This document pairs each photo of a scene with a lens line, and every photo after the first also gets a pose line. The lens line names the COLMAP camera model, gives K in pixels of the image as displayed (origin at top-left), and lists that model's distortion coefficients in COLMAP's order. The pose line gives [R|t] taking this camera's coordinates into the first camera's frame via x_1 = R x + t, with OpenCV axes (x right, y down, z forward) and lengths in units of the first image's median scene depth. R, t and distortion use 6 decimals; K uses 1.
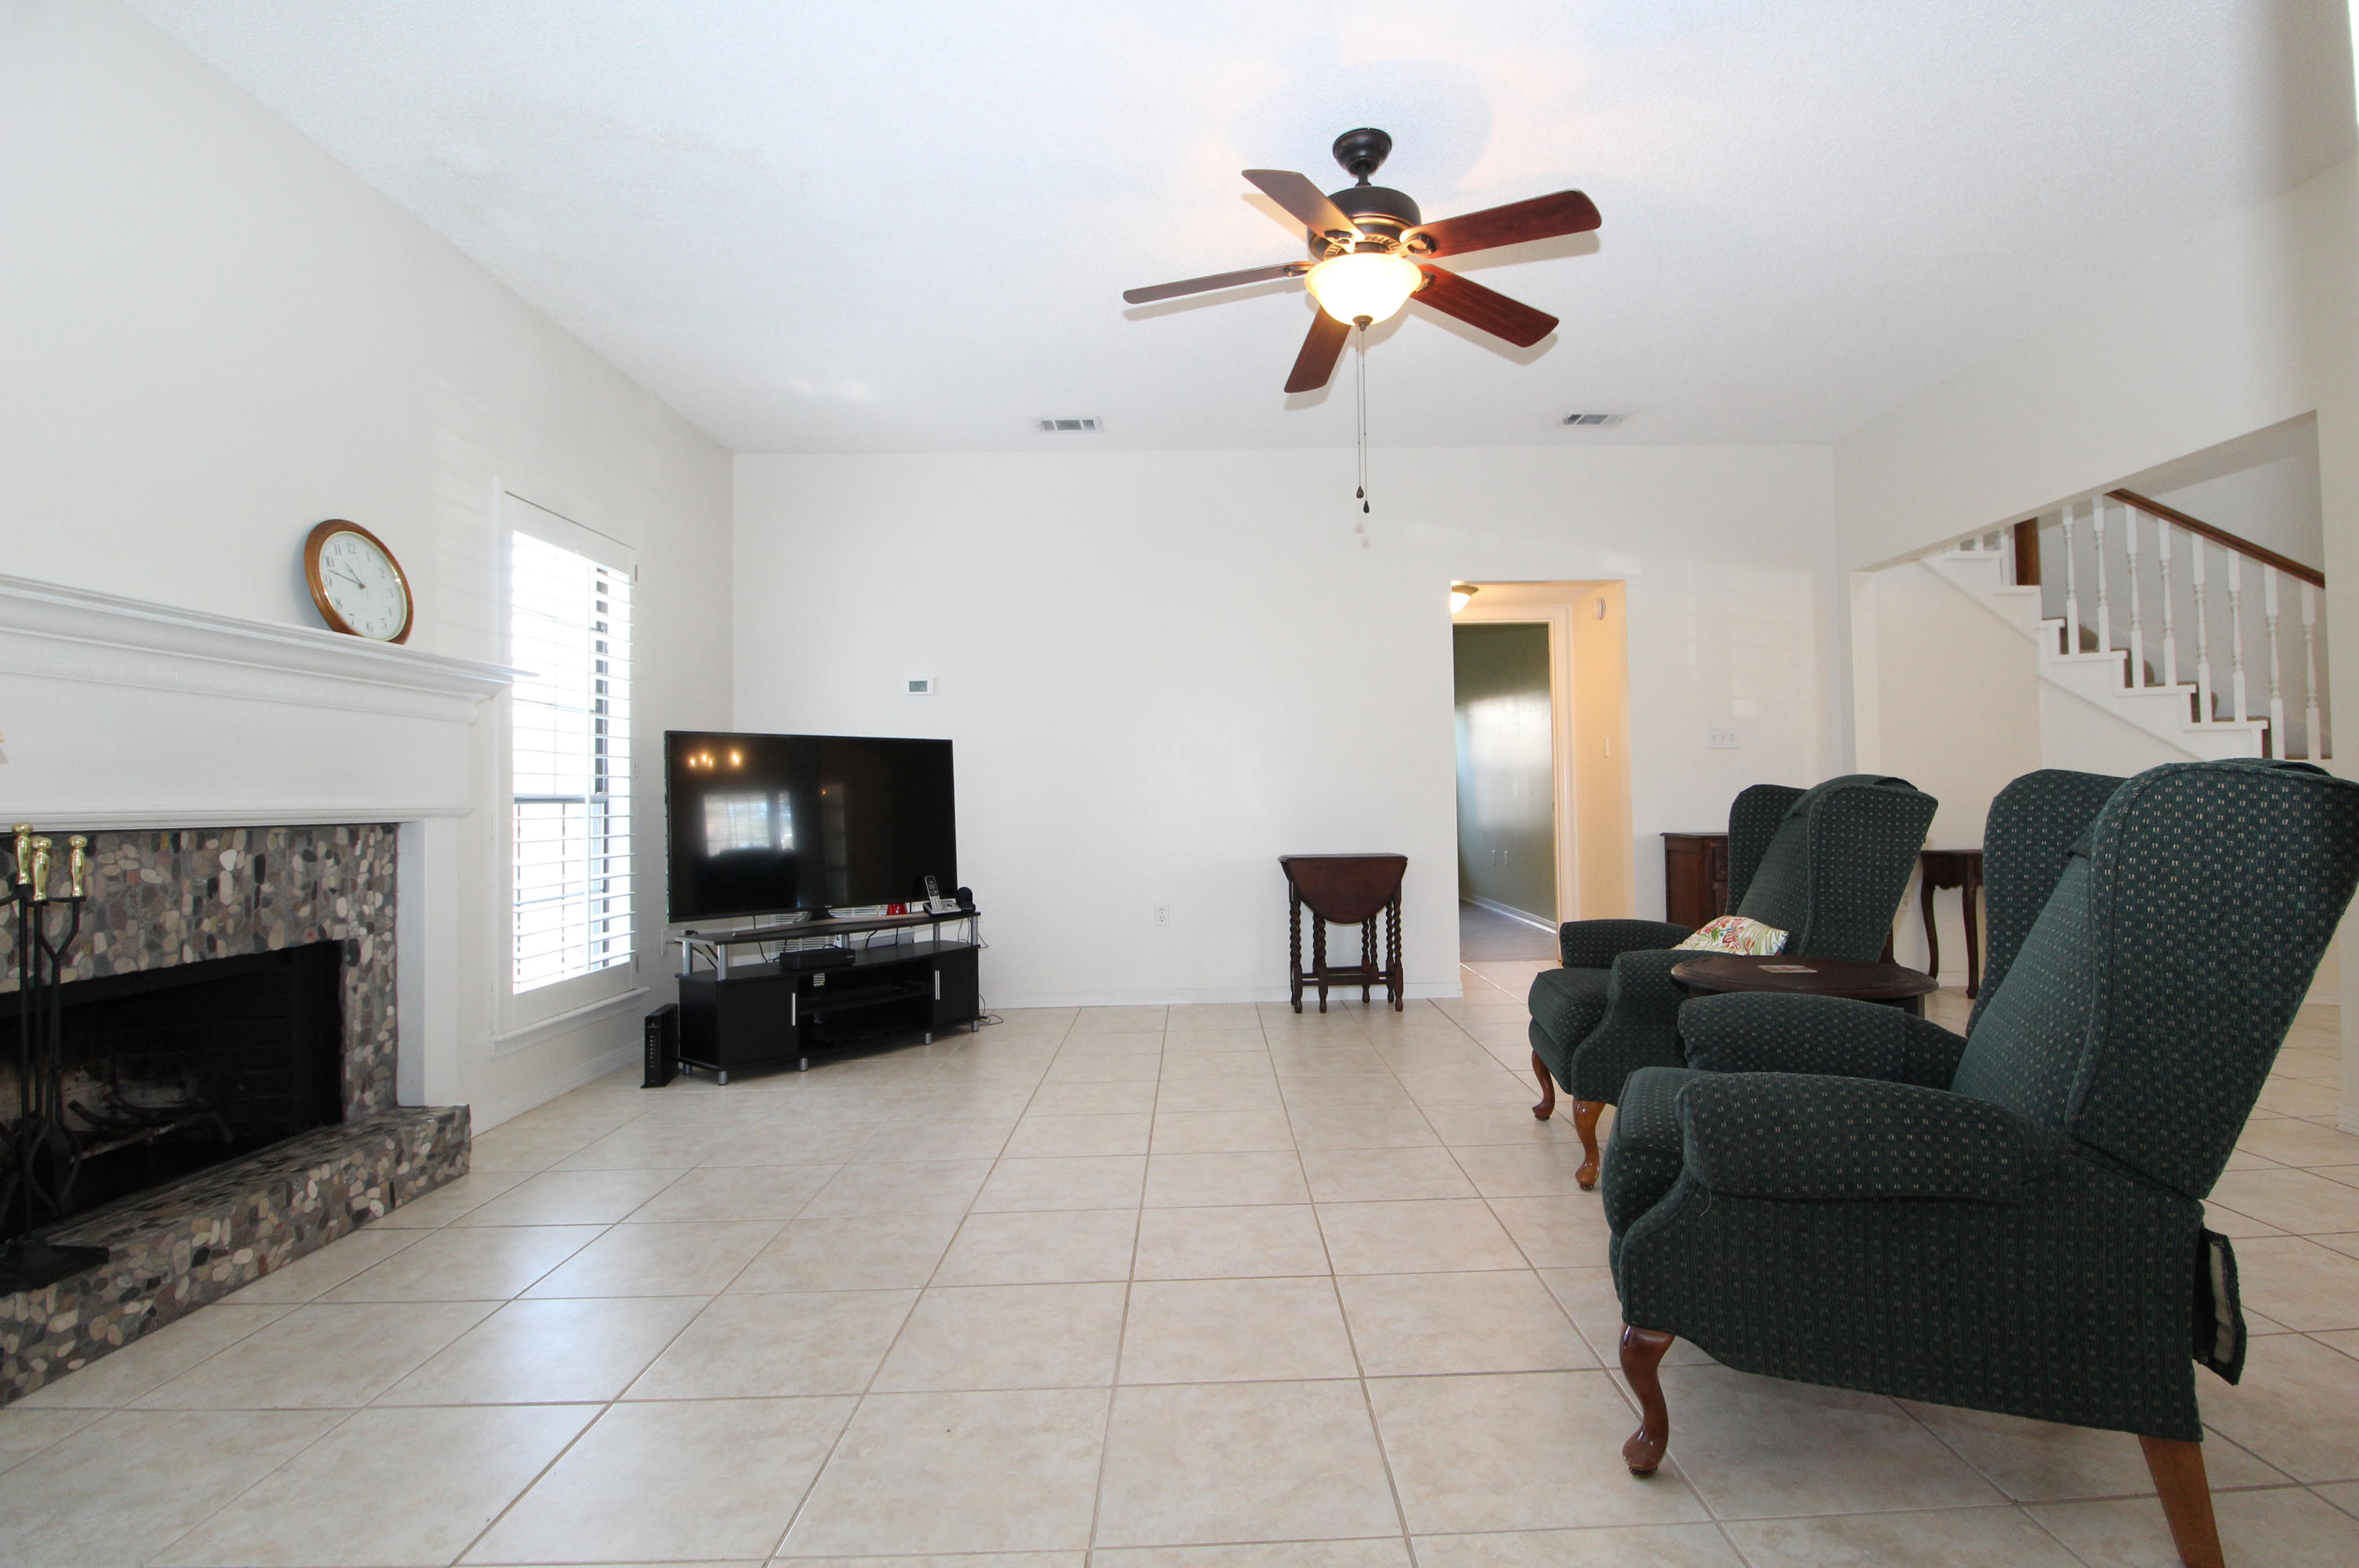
lens RADIAL K [[1135.0, 0, 1198.9], [0, 1135.0, 767.3], [0, 0, 1]] dist [-0.004886, -0.006898]
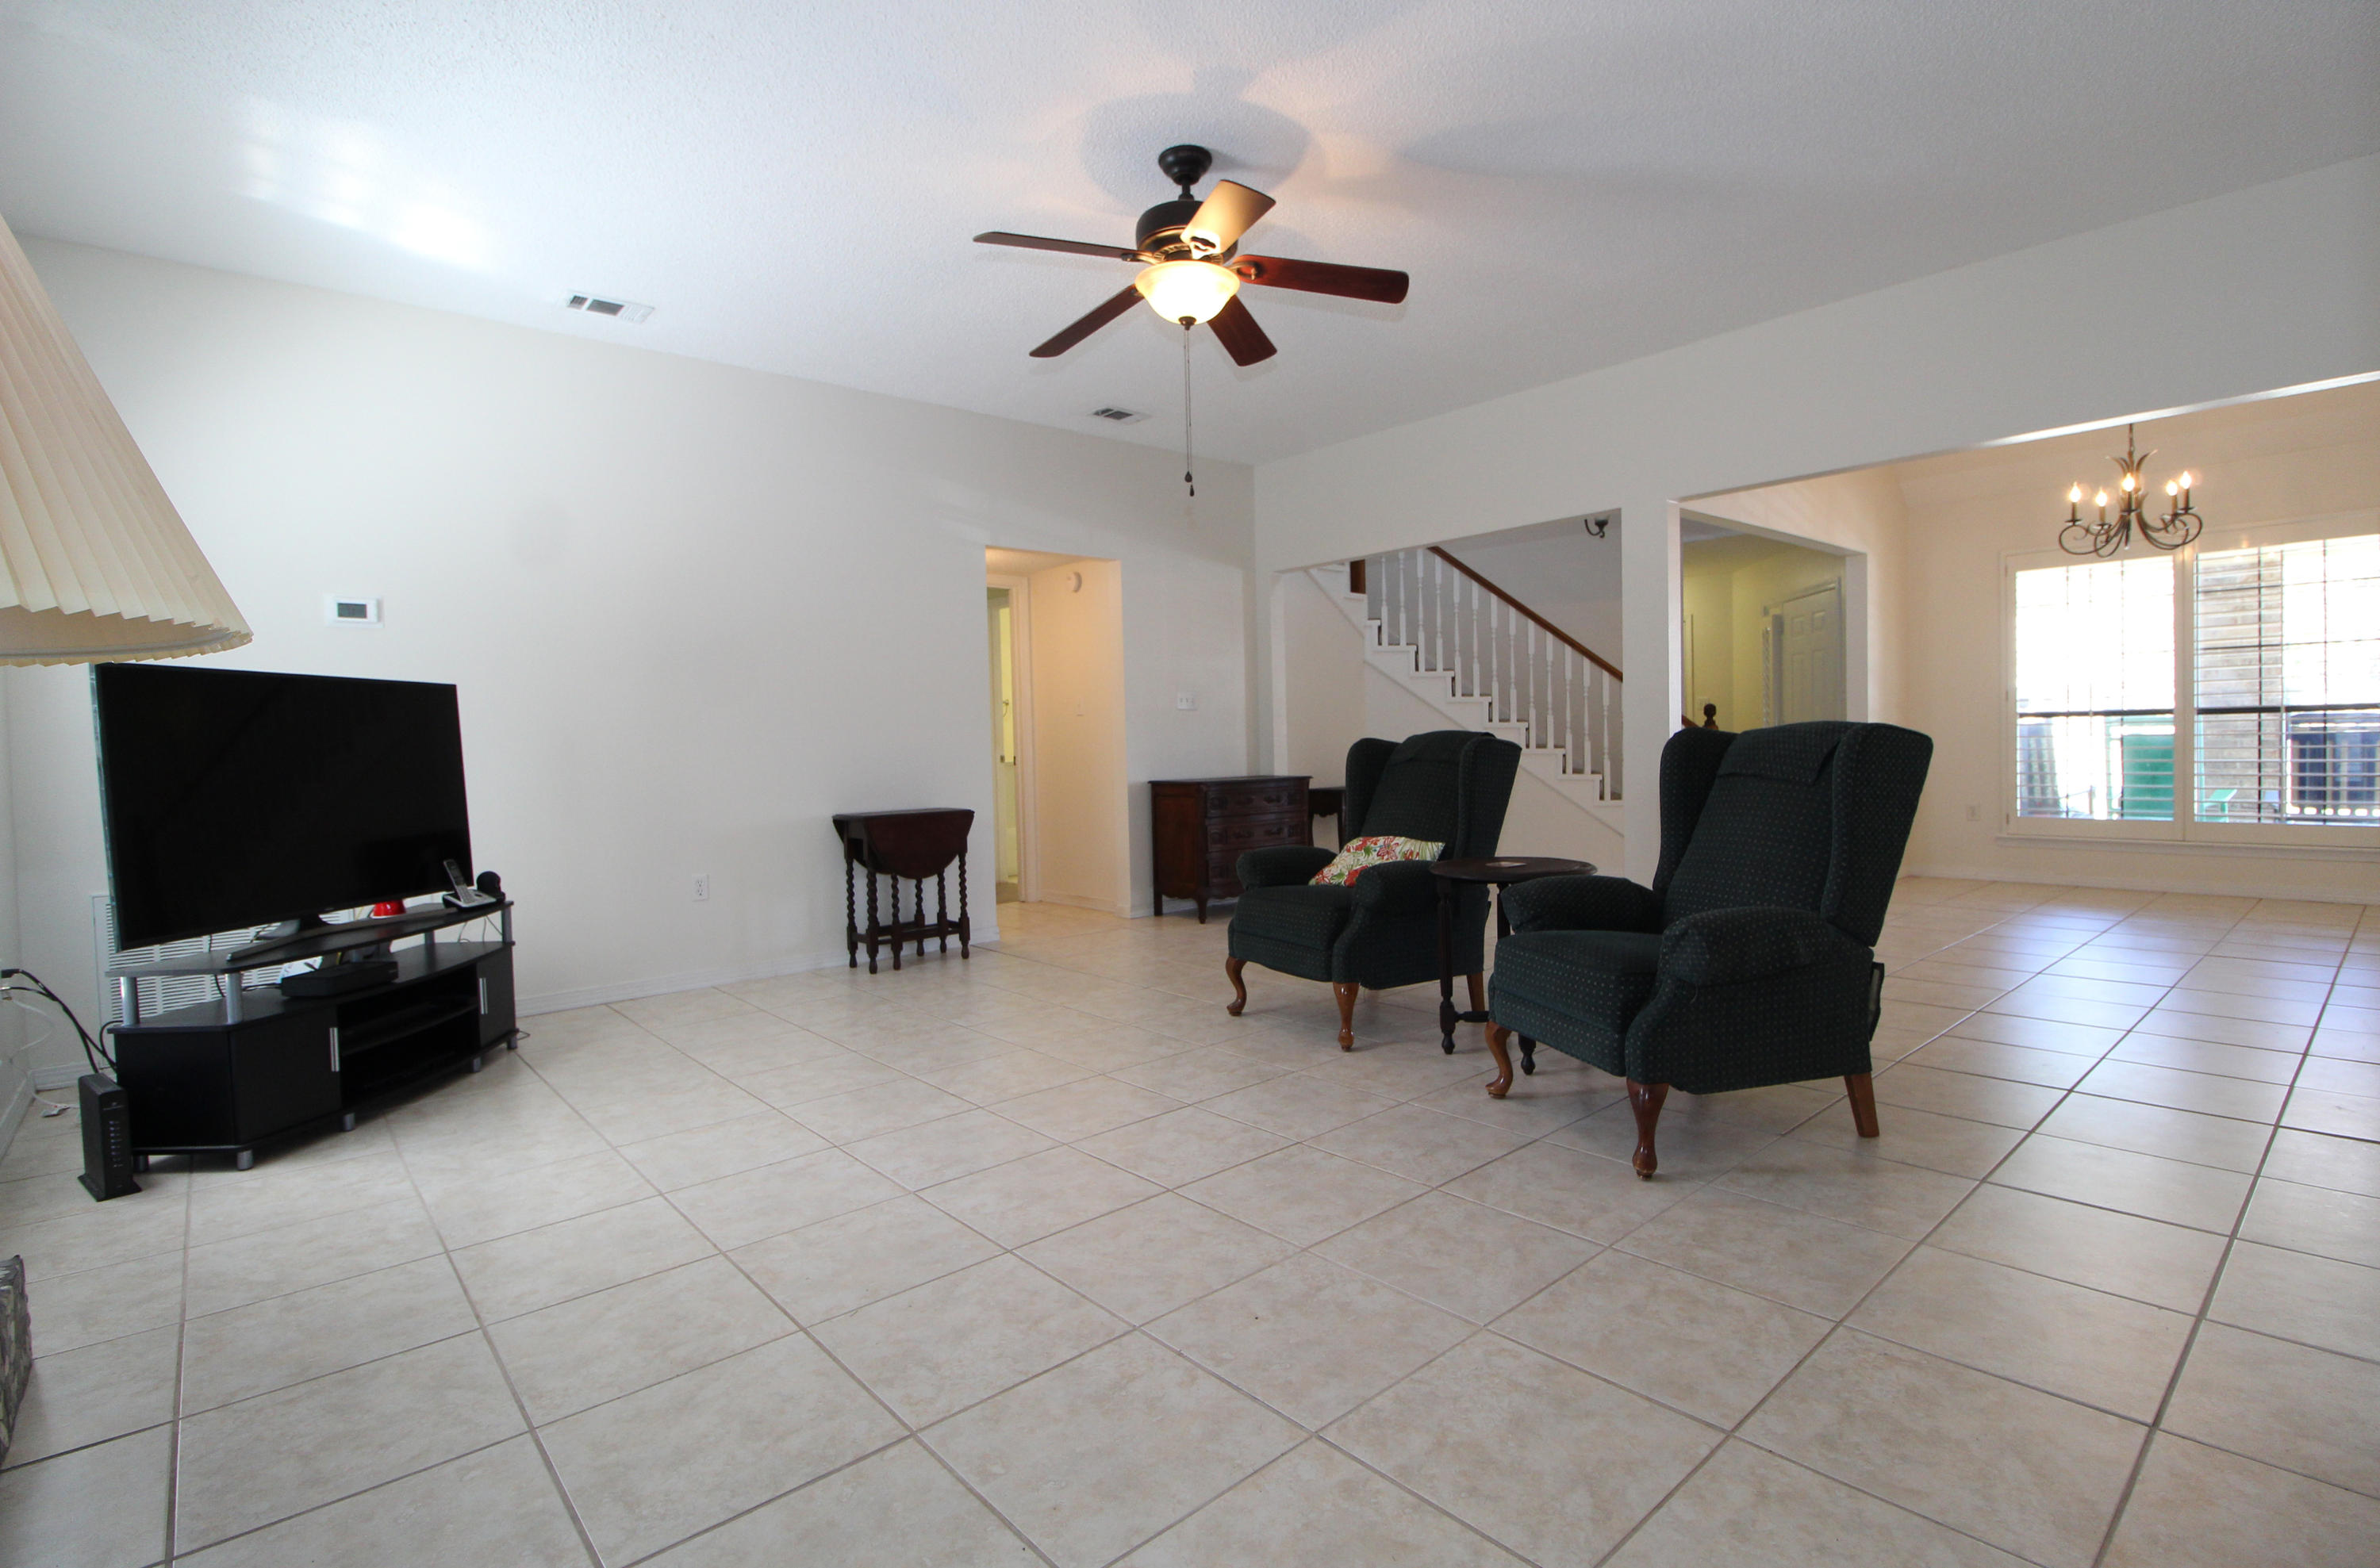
lens RADIAL K [[1141.7, 0, 1210.0], [0, 1141.7, 782.6], [0, 0, 1]] dist [-0.011339, -0.002251]
pose [[0.756278, -0.027413, 0.653675, -0.583673], [-0.005912, 0.998795, 0.048726, 0.003406], [-0.654223, -0.040715, 0.755205, 0.123011]]
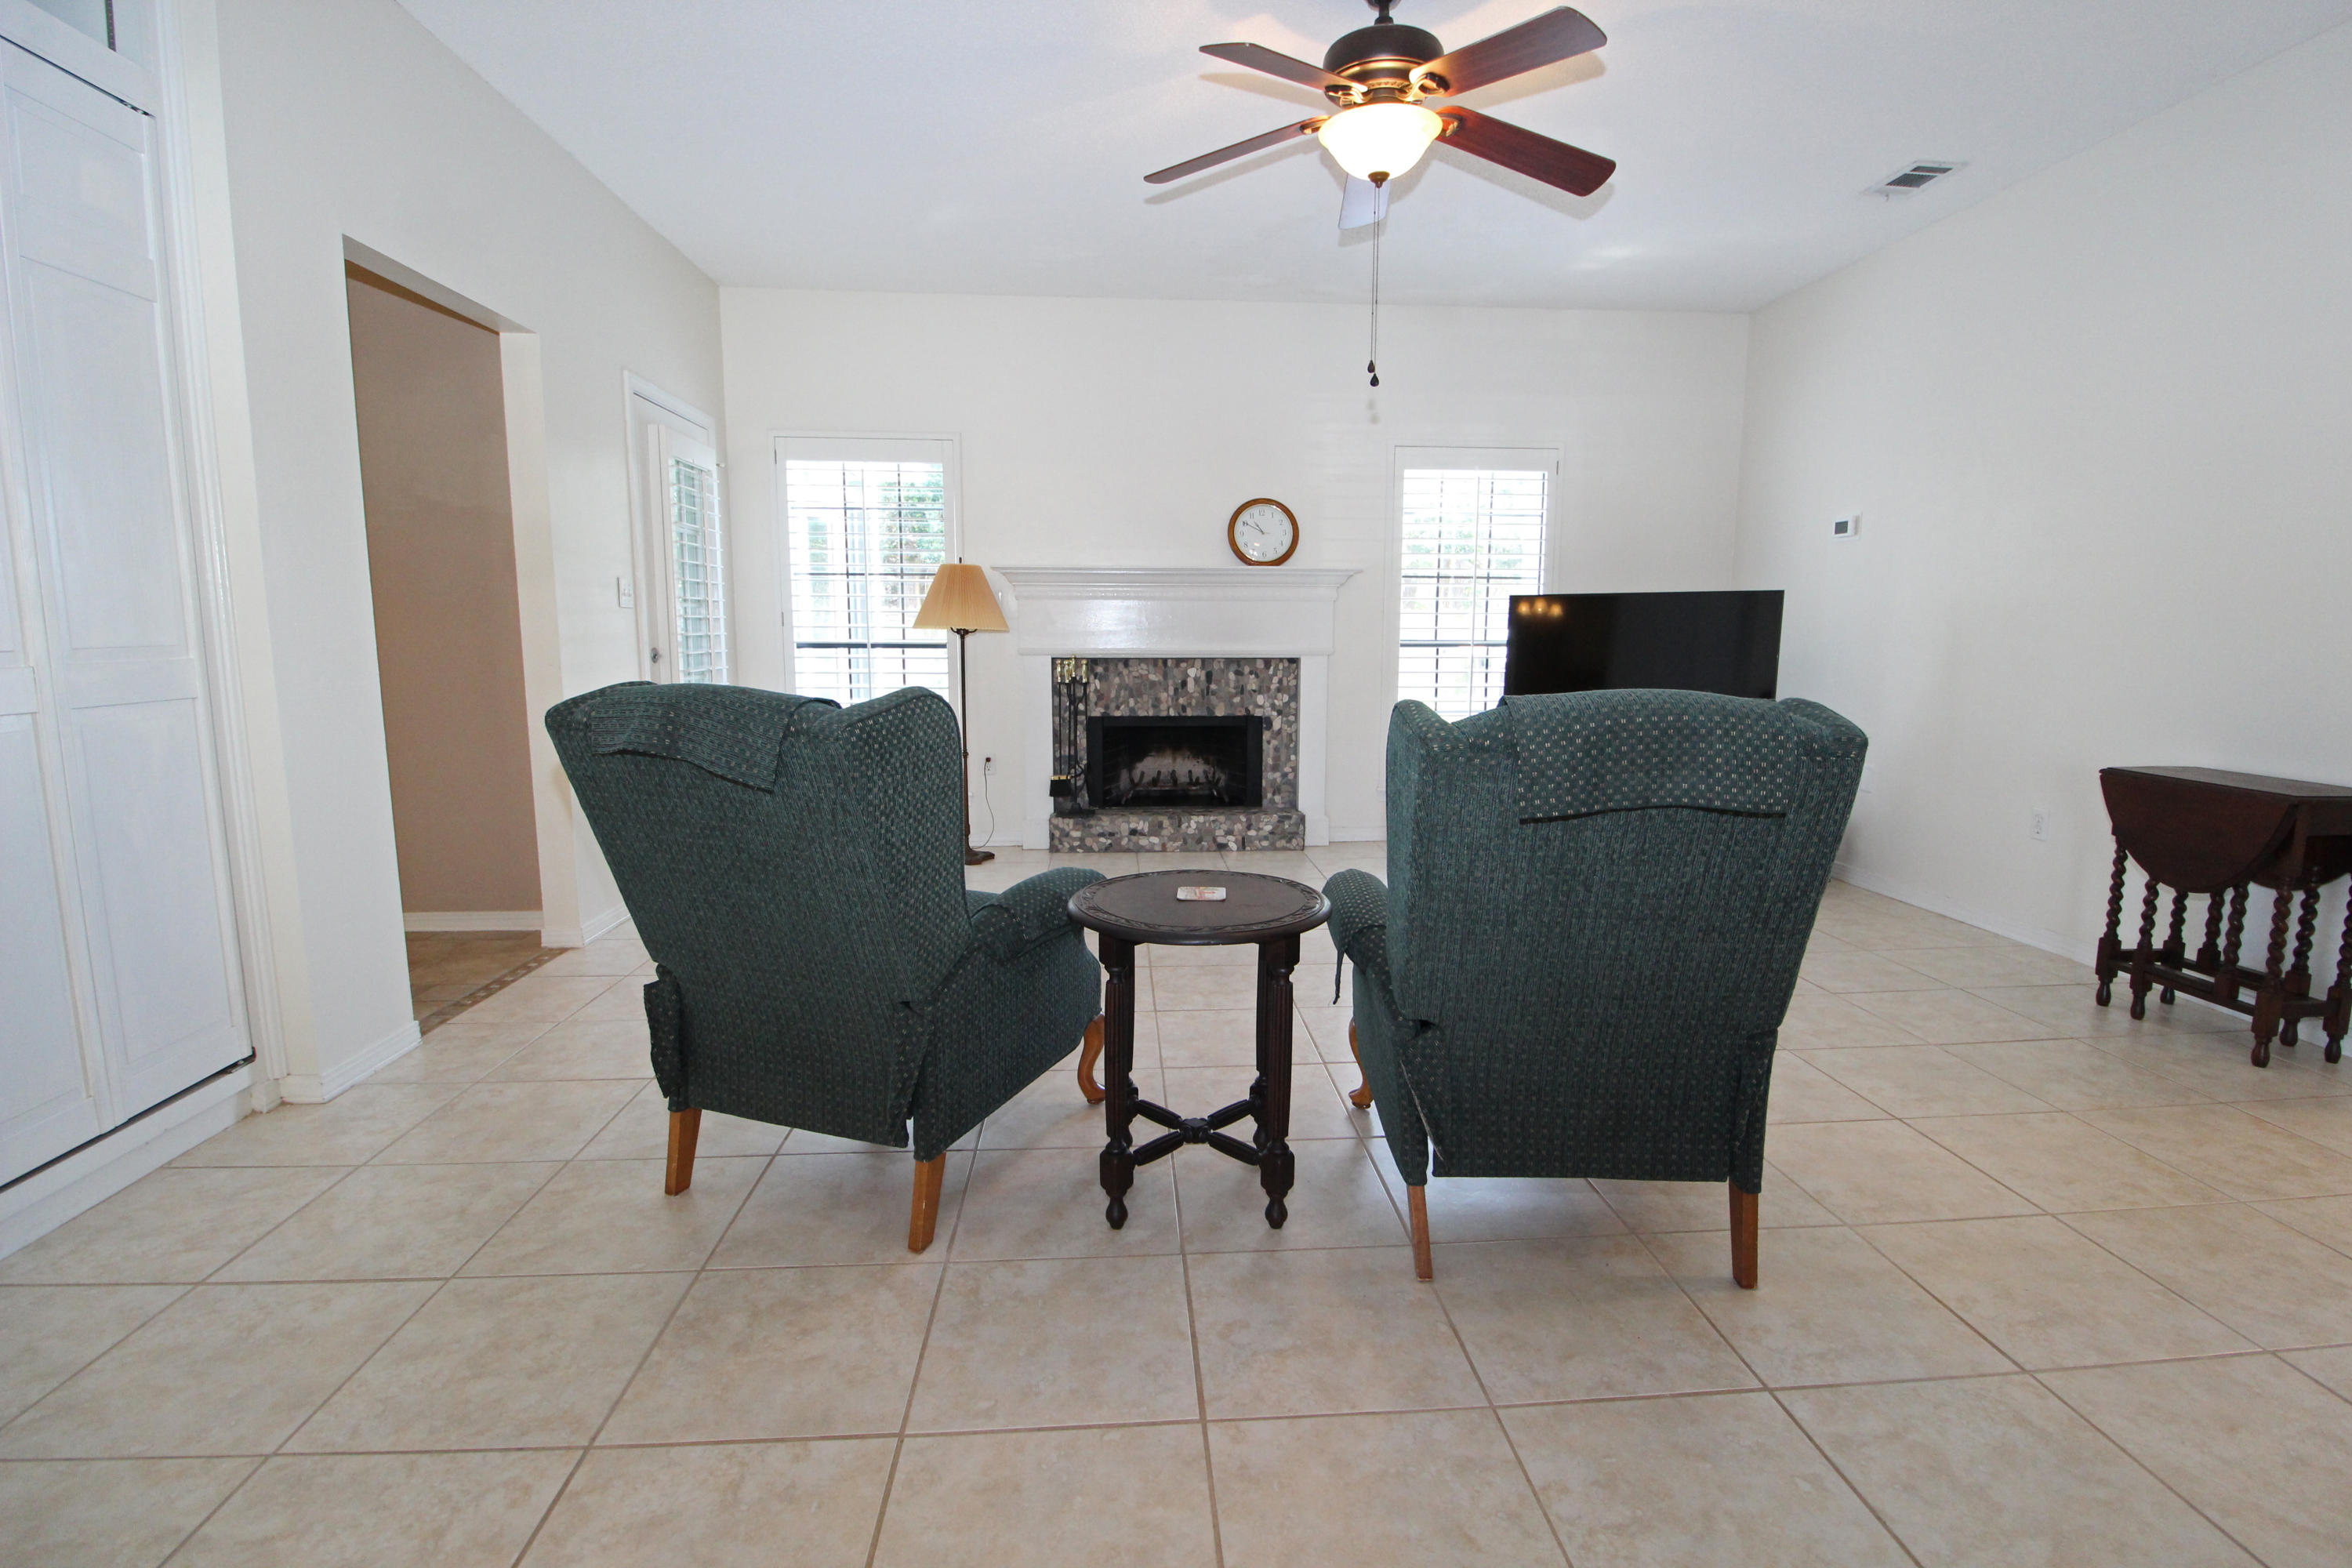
lens RADIAL K [[1131.6, 0, 1223.9], [0, 1131.6, 779.4], [0, 0, 1]] dist [-0.004886, -0.006898]
pose [[0.056882, 0.153562, -0.986500, 1.190855], [0.027421, 0.987487, 0.155297, -0.047016], [0.998004, -0.035884, 0.051959, 0.813337]]
